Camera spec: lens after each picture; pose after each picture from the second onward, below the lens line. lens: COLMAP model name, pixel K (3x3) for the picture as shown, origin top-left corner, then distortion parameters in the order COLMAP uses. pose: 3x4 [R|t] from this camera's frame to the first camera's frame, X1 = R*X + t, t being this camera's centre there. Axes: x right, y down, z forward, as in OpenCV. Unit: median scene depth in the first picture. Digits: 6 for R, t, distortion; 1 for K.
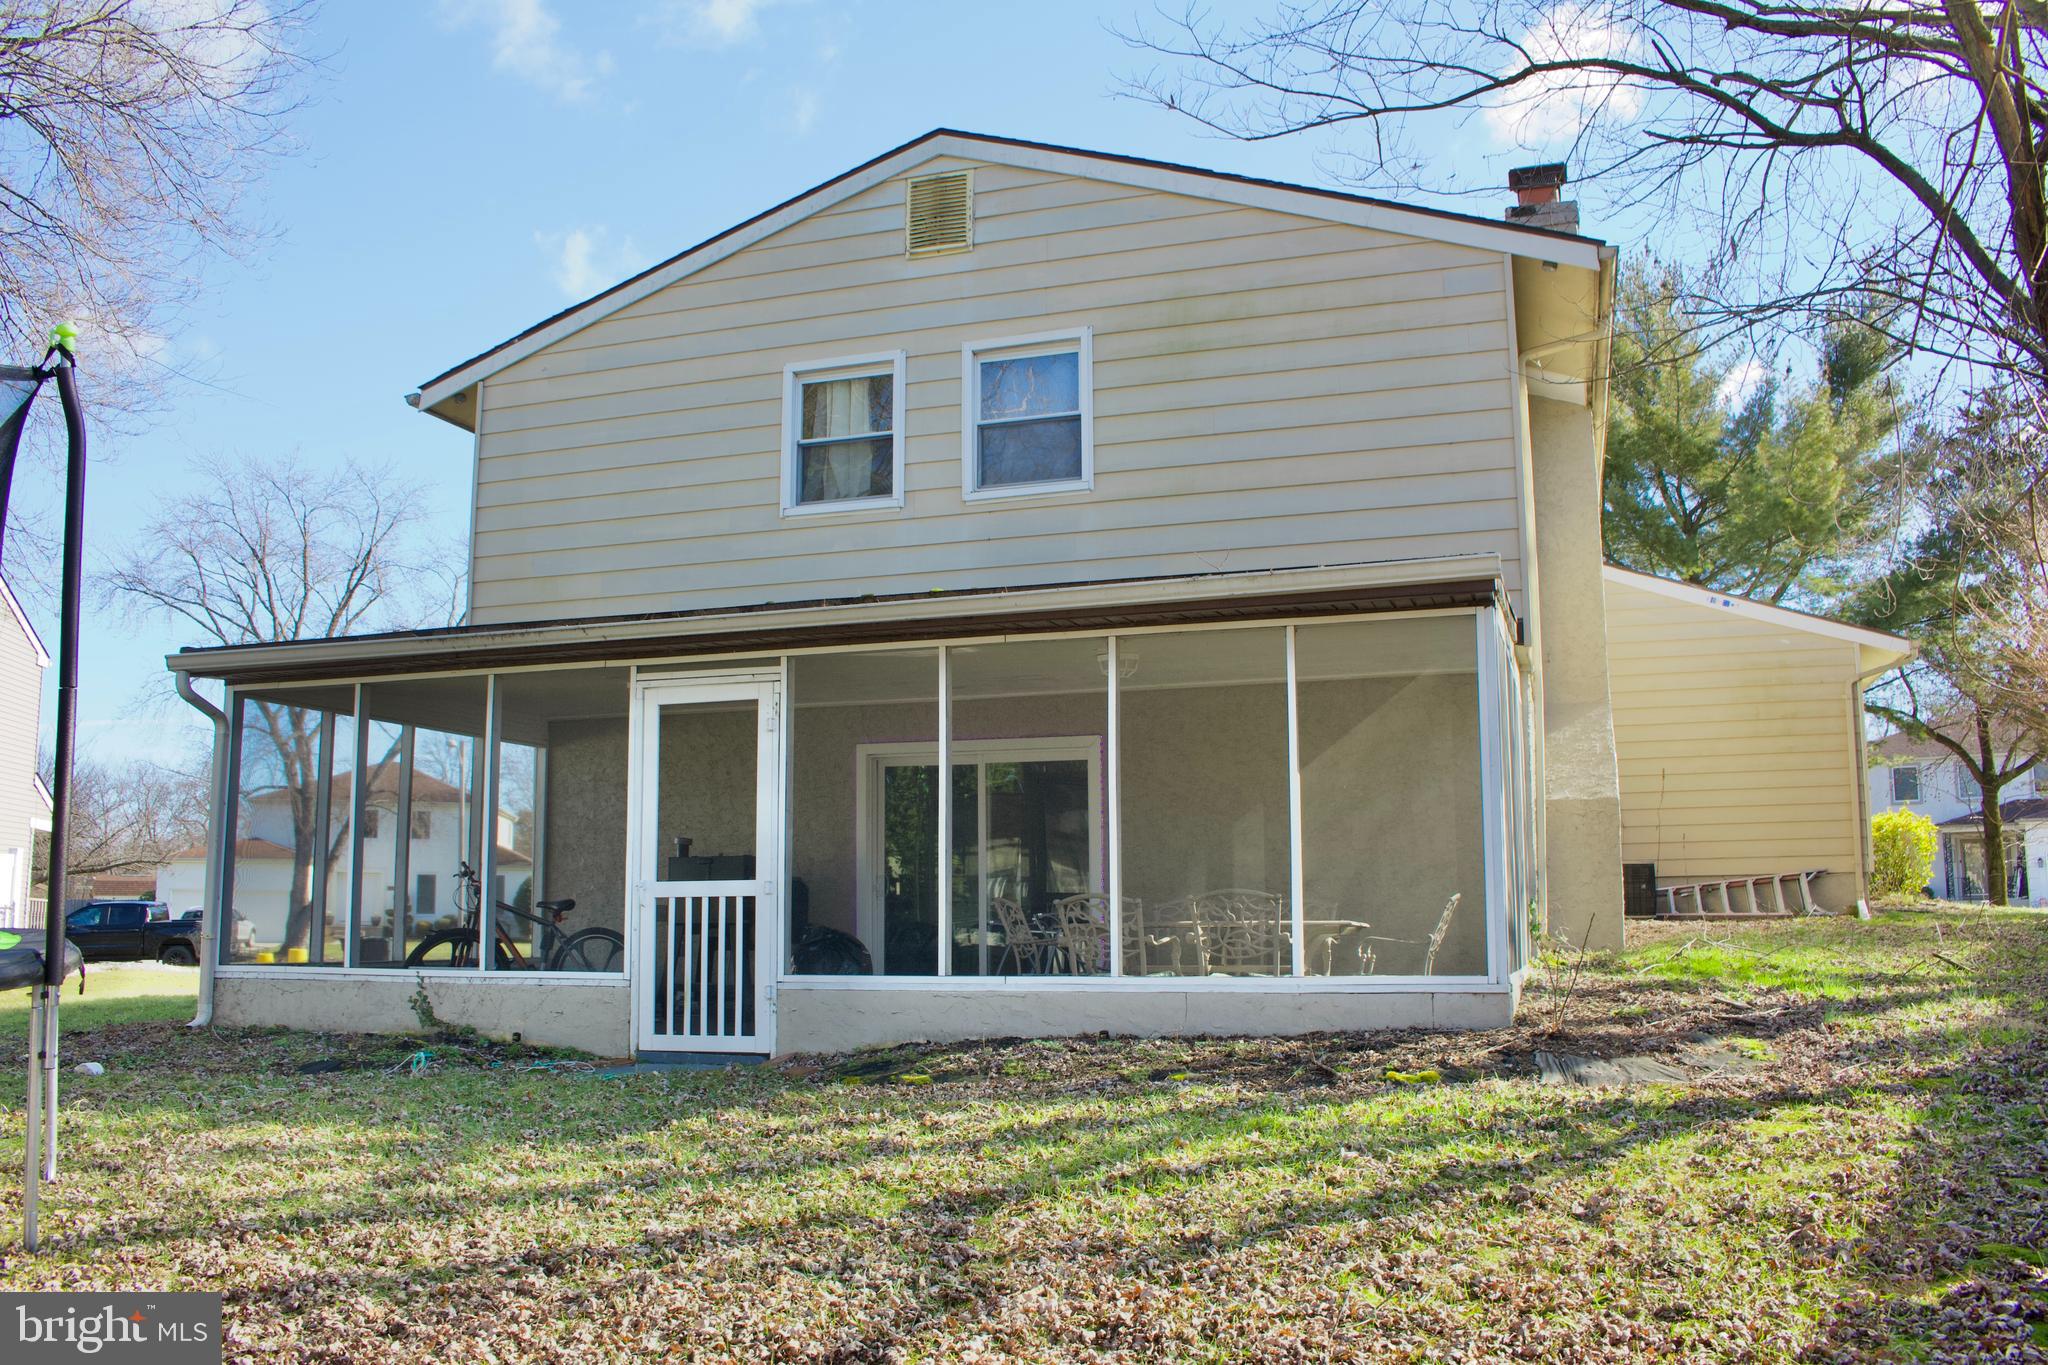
lens RADIAL K [[1723.3, 0, 1025.6], [0, 1723.3, 690.3], [0, 0, 1]] dist [-0.117550, -0.004823]
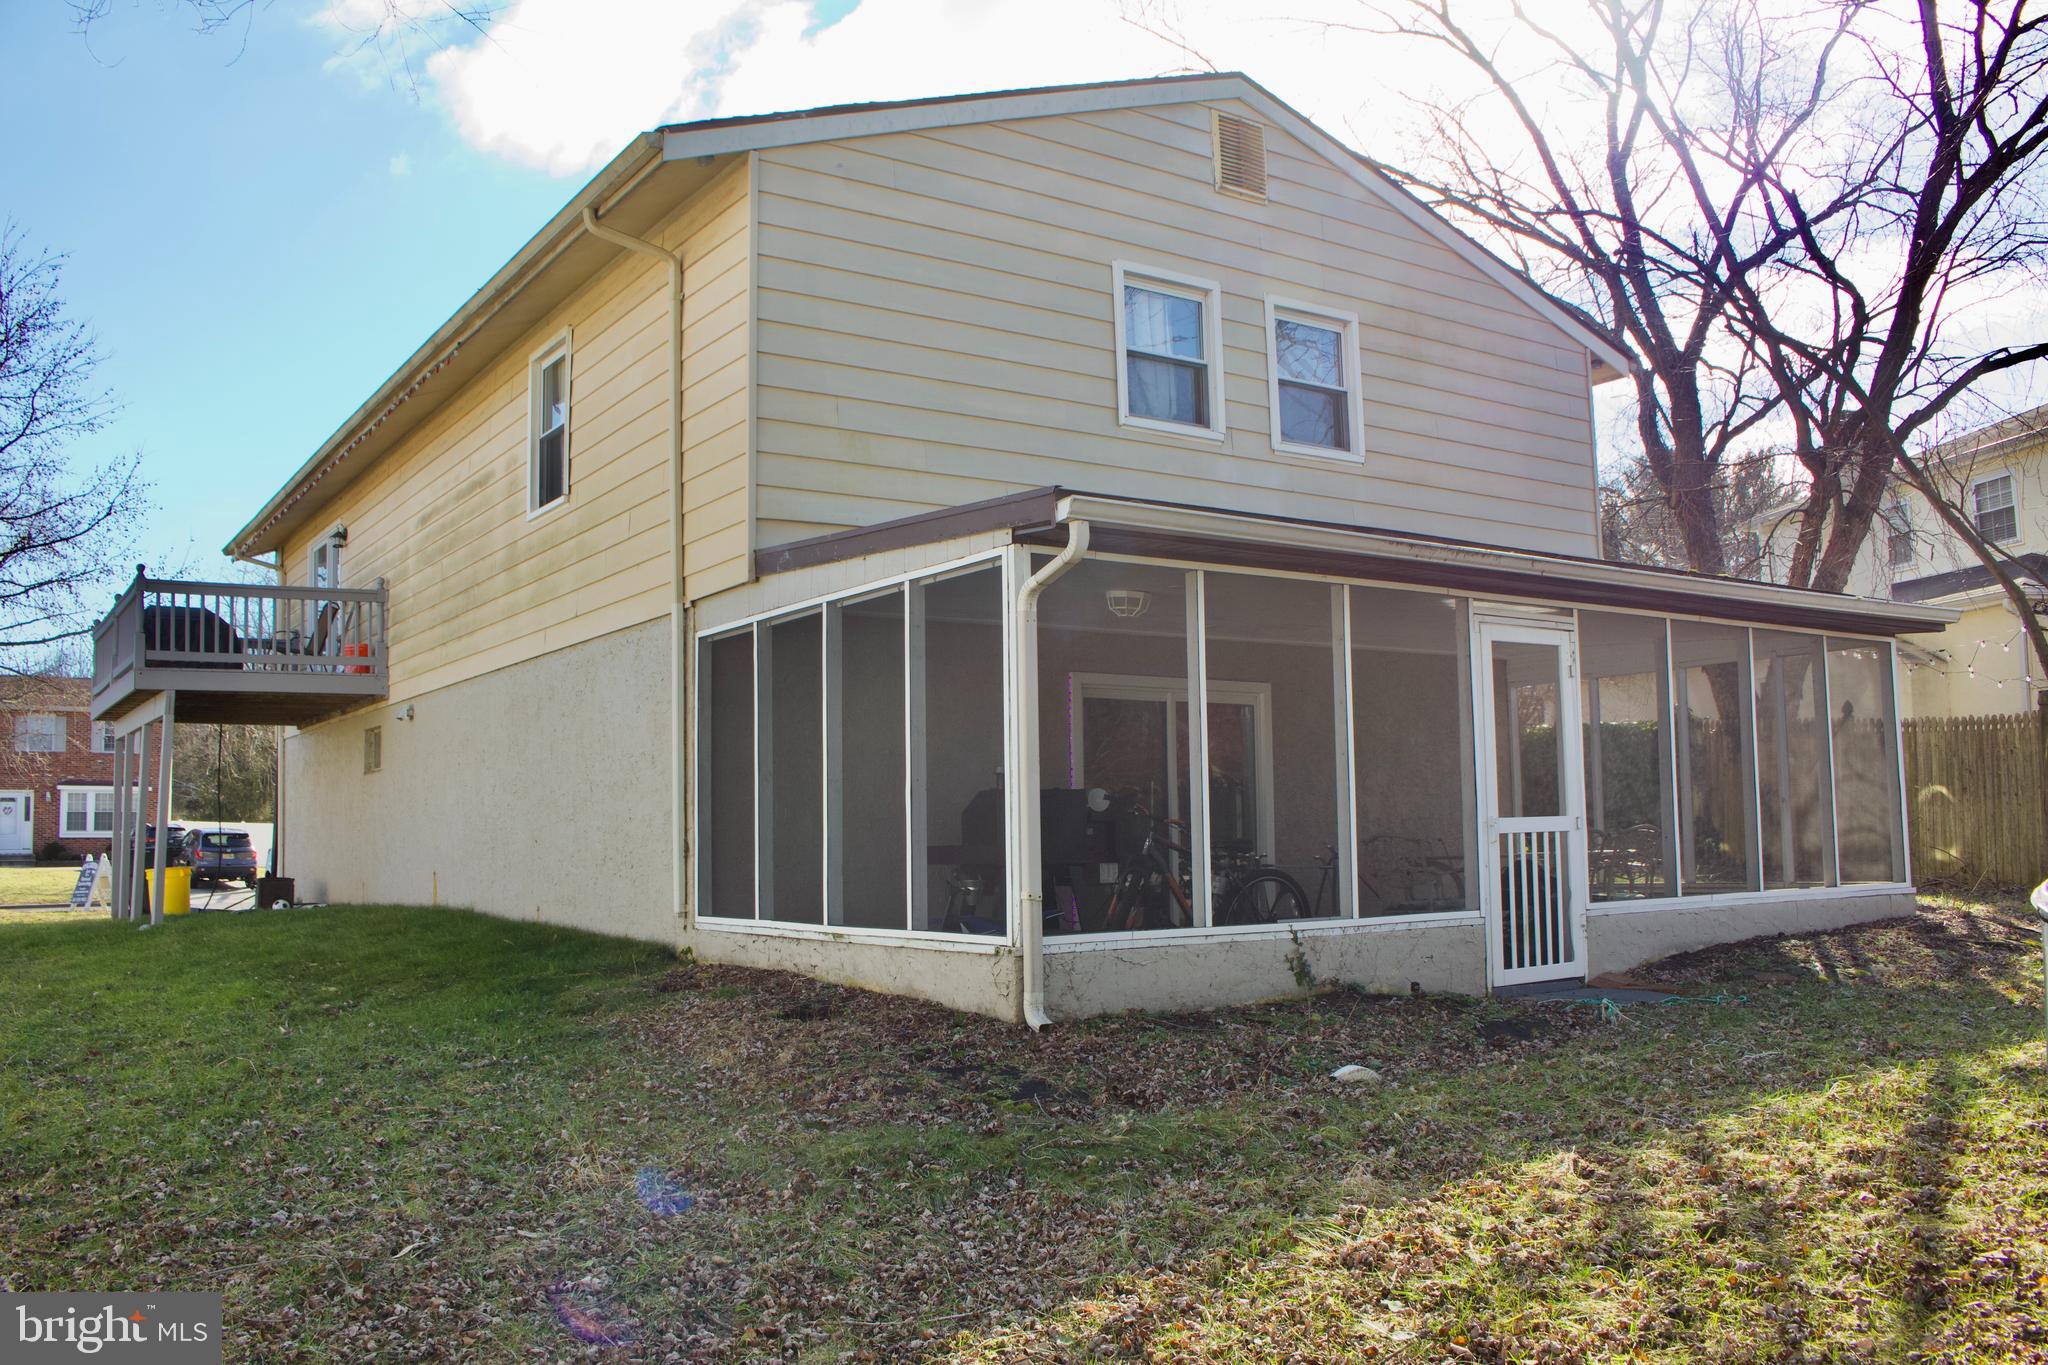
lens RADIAL K [[1723.3, 0, 1025.2], [0, 1723.3, 683.9], [0, 0, 1]] dist [-0.117550, -0.004823]
pose [[0.601393, 0.069631, 0.795913, -1.105498], [-0.092955, 0.995528, -0.016857, 0.071561], [-0.793527, -0.063847, 0.605176, 0.581357]]
